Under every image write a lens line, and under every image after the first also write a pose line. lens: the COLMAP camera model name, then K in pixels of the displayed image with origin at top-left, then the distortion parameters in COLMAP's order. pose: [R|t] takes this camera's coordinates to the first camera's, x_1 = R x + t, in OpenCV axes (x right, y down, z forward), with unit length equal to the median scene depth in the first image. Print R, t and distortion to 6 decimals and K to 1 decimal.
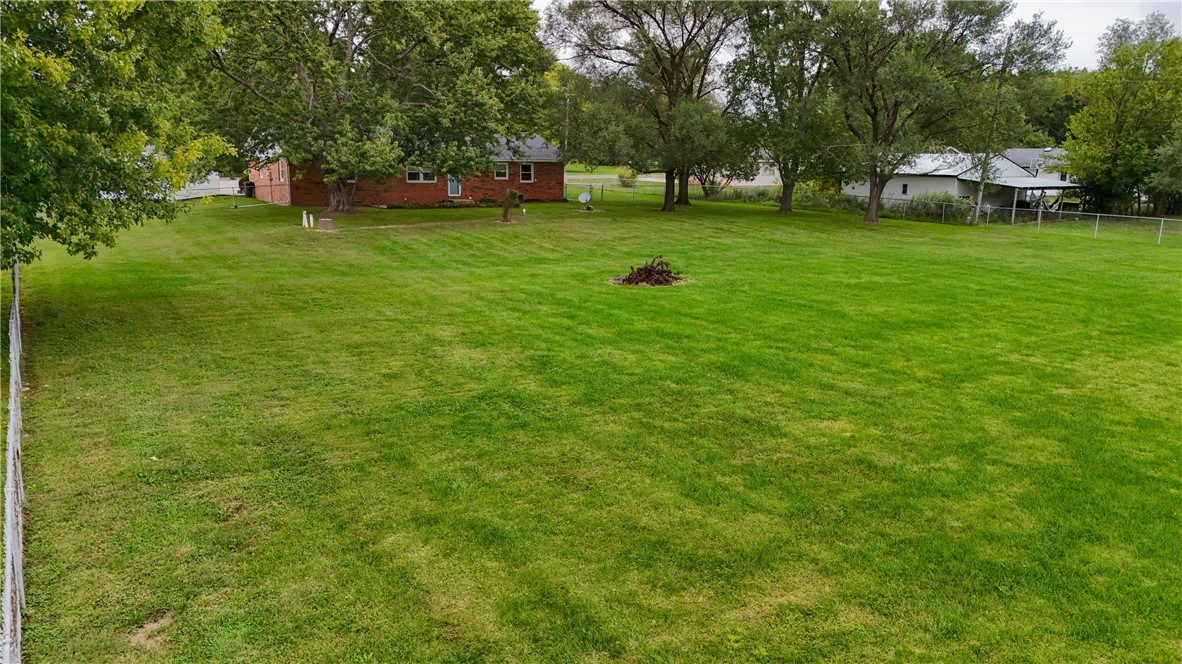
lens RADIAL K [[904.8, 0, 591.1], [0, 904.8, 332.3], [0, 0, 1]] dist [0.053430, -0.000960]
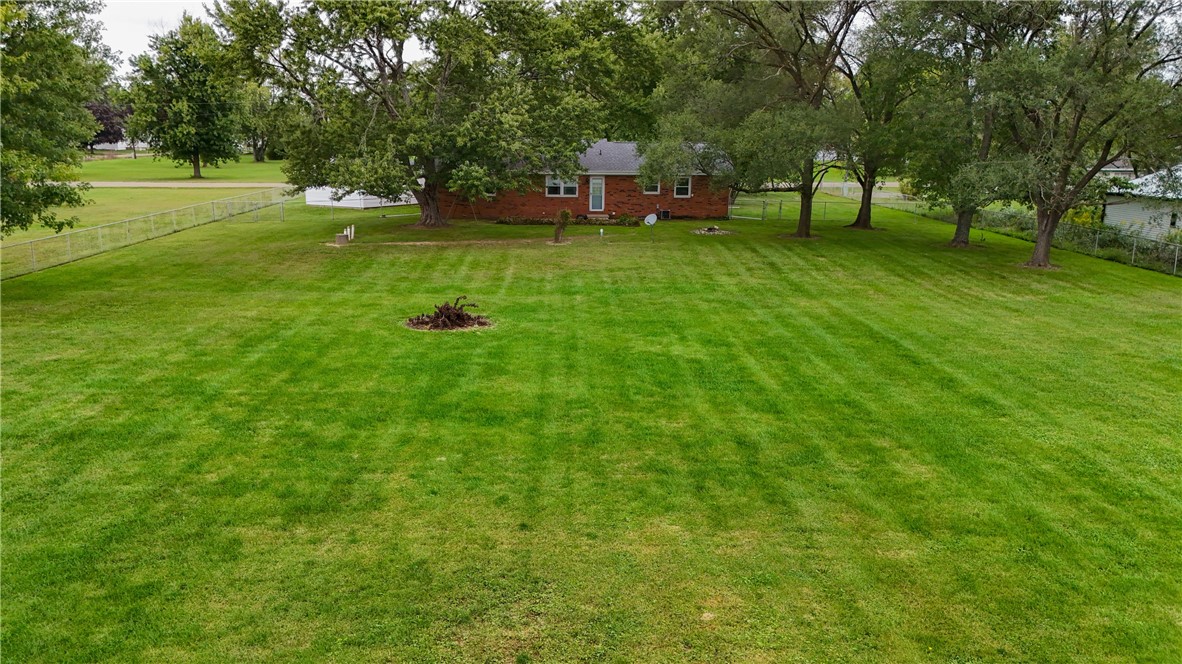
lens RADIAL K [[904.8, 0, 591.0], [0, 904.8, 331.7], [0, 0, 1]] dist [0.053430, -0.000960]
pose [[0.792729, 0.113090, -0.598992, 0.438171], [-0.106512, 0.993221, 0.046559, -0.065114], [0.600197, 0.026891, 0.799400, 0.218951]]
